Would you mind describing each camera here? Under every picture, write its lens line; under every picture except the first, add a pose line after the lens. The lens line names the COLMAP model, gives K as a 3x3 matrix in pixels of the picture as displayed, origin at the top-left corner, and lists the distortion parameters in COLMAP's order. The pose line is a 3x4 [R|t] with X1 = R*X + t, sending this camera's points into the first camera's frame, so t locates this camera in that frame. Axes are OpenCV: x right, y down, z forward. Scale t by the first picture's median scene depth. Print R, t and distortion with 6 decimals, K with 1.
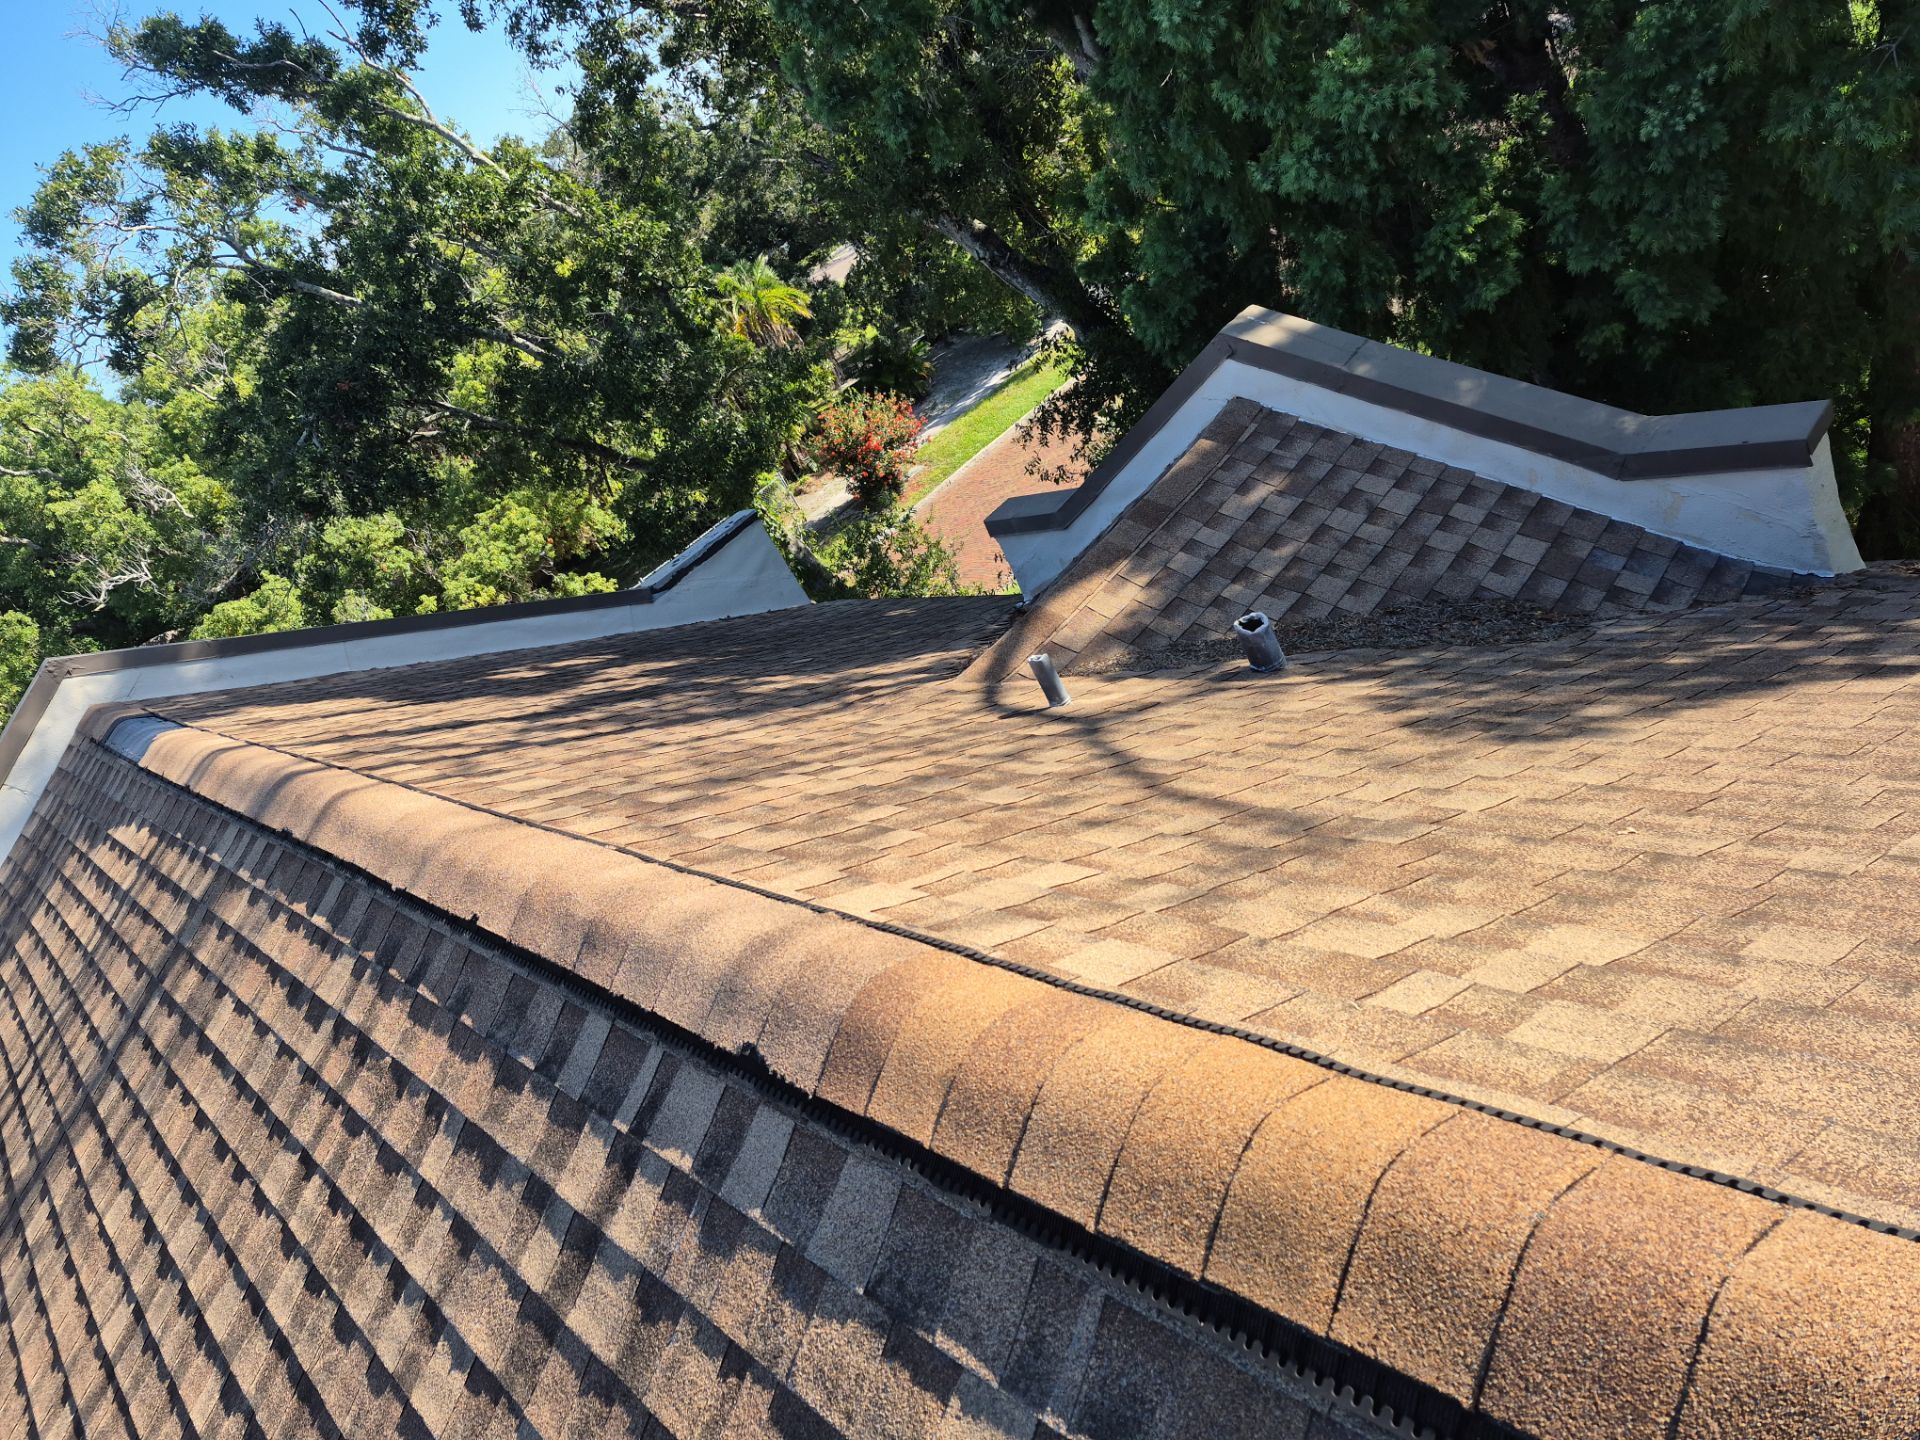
lens RADIAL K [[1334.7, 0, 935.5], [0, 1334.7, 728.6], [0, 0, 1]] dist [0.109301, -0.138546]
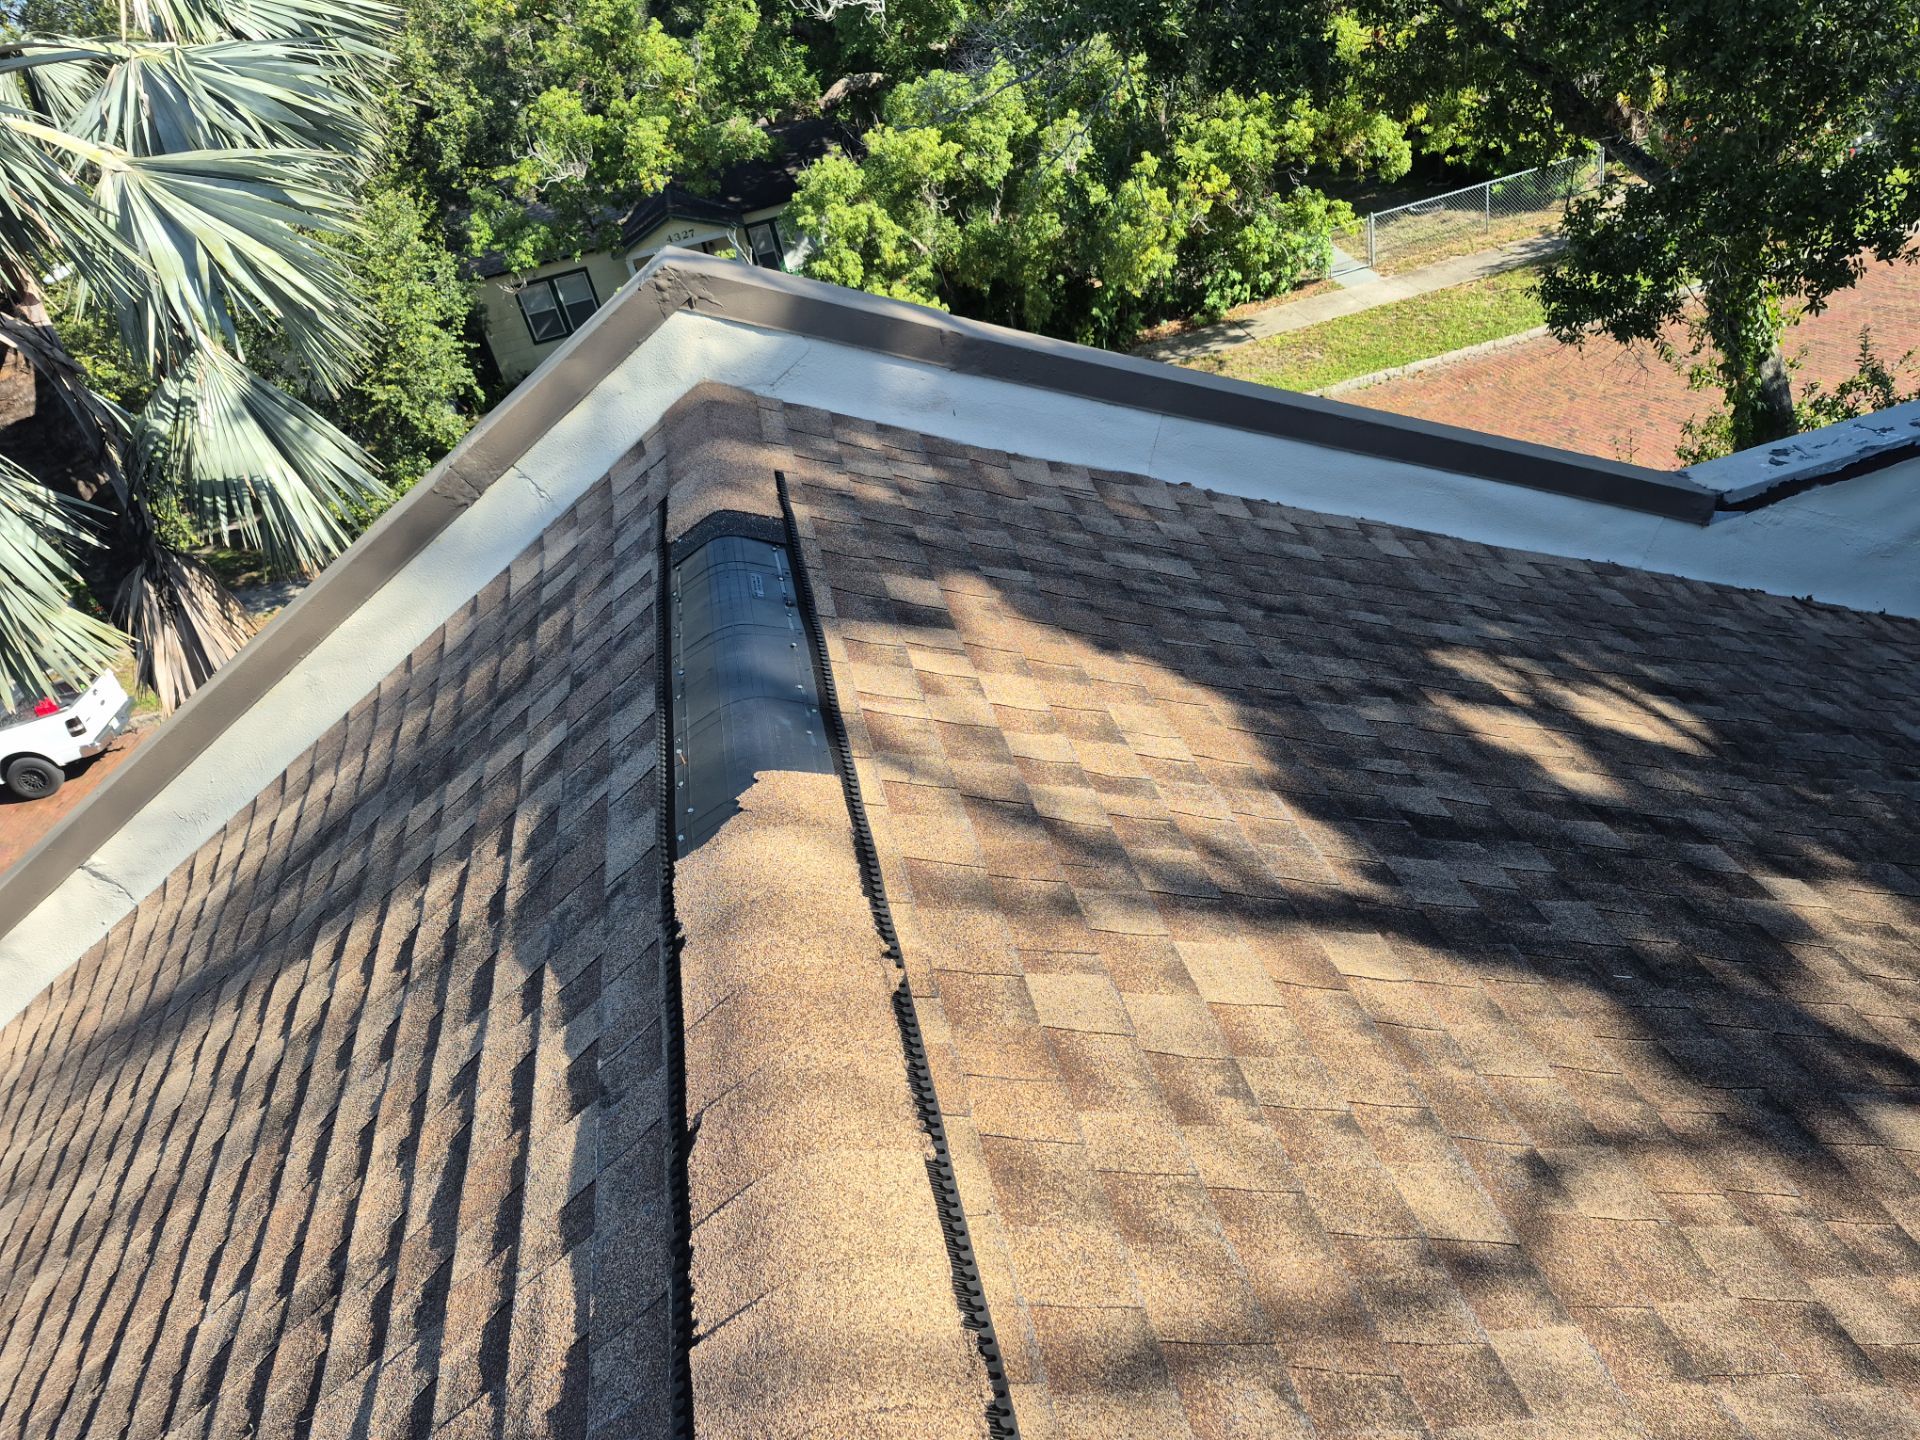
lens RADIAL K [[1384.8, 0, 962.4], [0, 1384.8, 721.2], [0, 0, 1]] dist [0.053732, -0.056025]
pose [[0.832623, 0.492206, -0.253915, -0.751936], [-0.407930, 0.855116, 0.319952, -0.240273], [0.374609, -0.162820, 0.912775, 1.188897]]
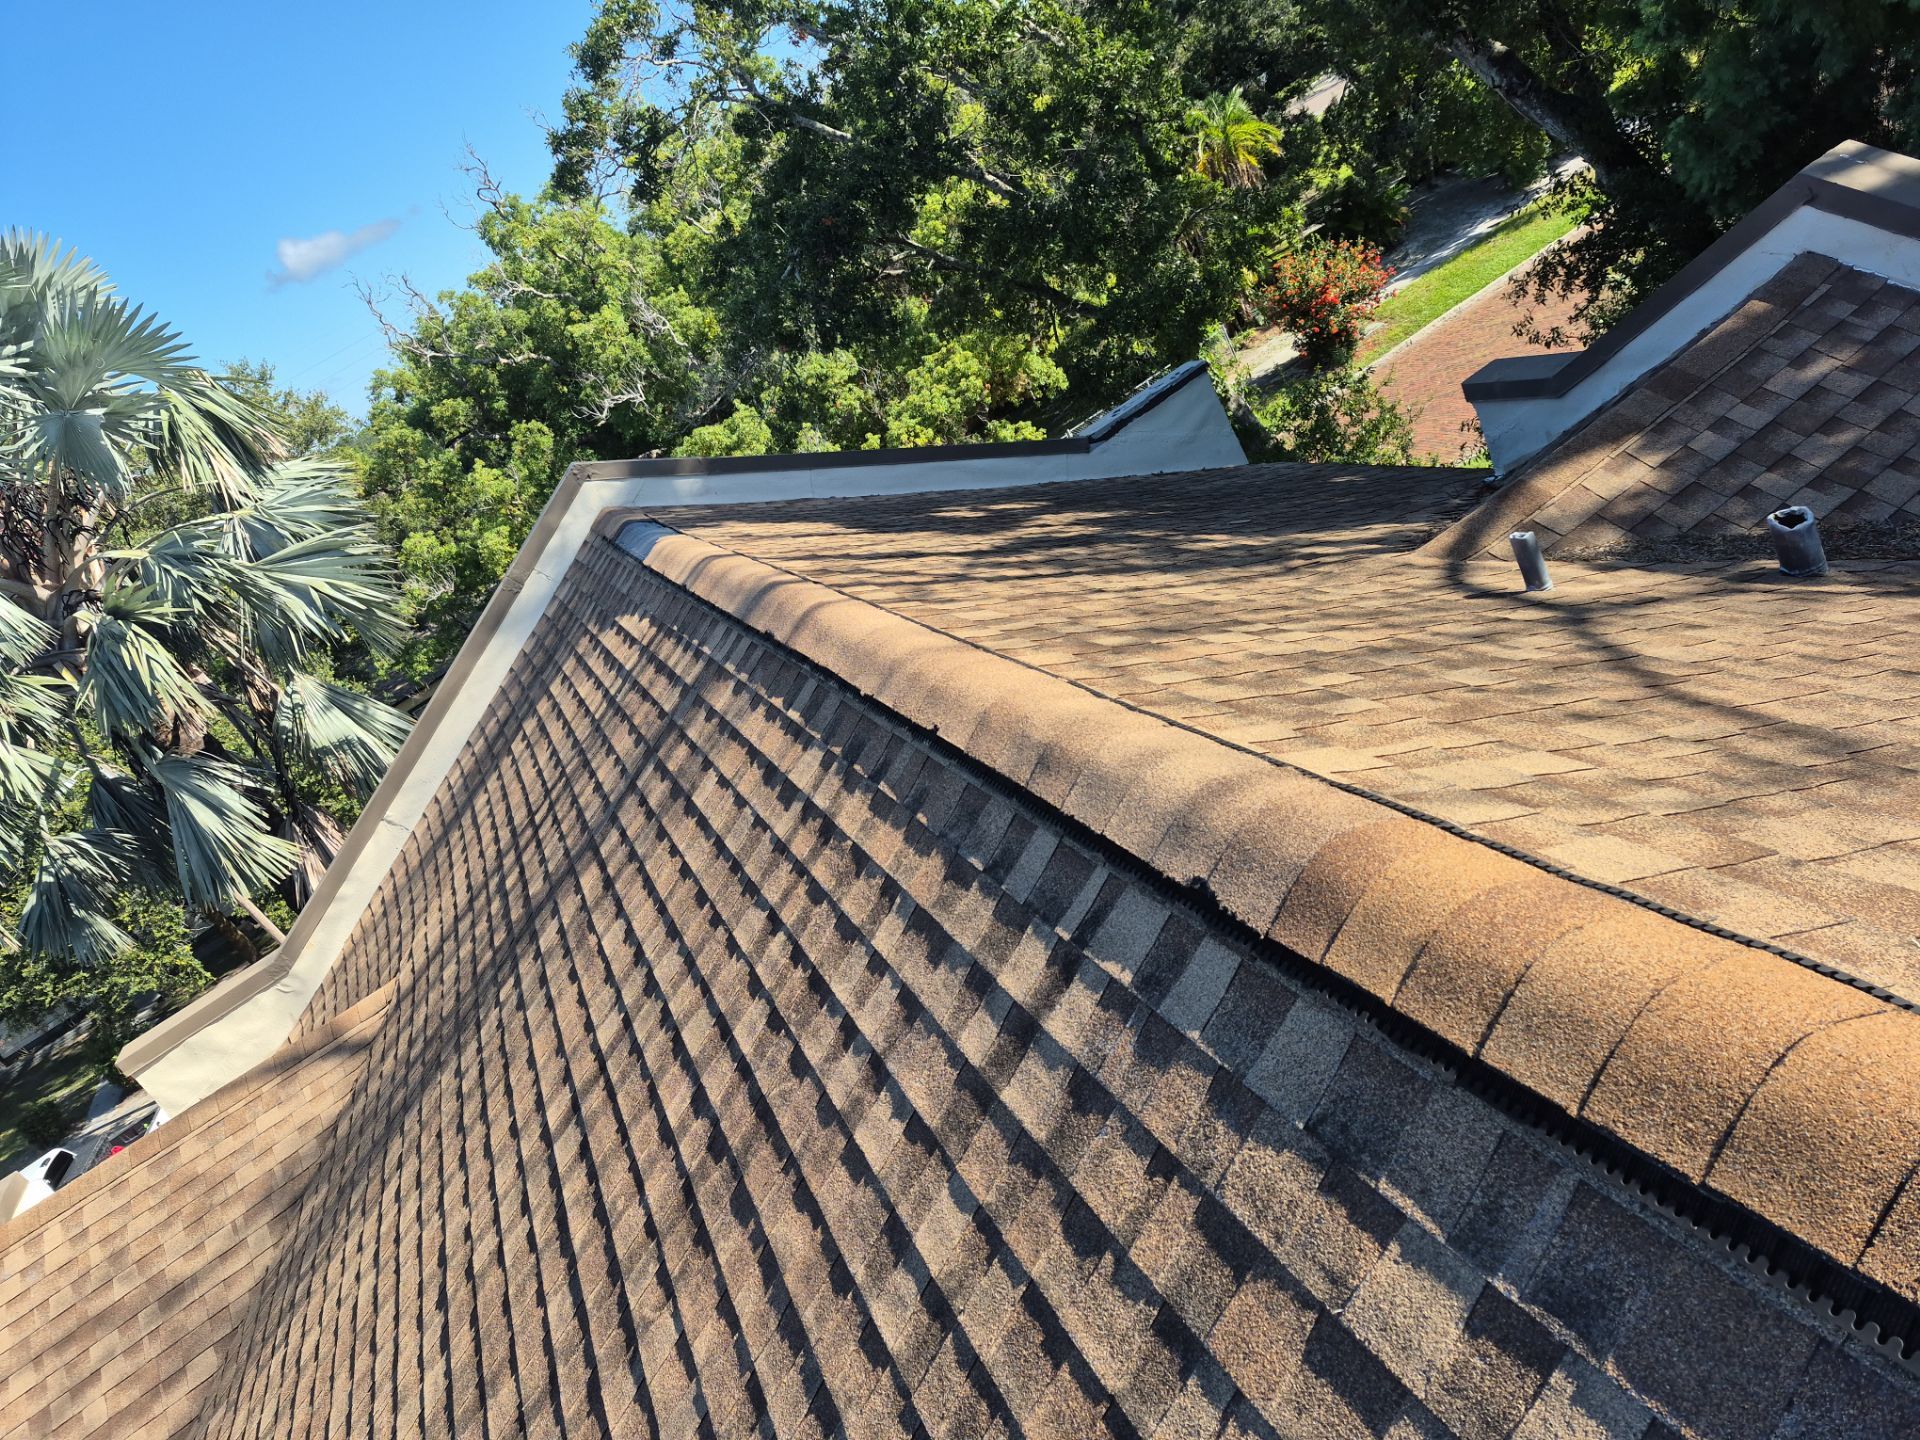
lens RADIAL K [[1334.2, 0, 932.9], [0, 1334.2, 718.1], [0, 0, 1]] dist [0.134810, -0.171223]
pose [[0.949843, 0.129296, -0.284747, -0.026712], [-0.101518, 0.988700, 0.110304, 0.009474], [0.295791, -0.075864, 0.952235, -0.016439]]
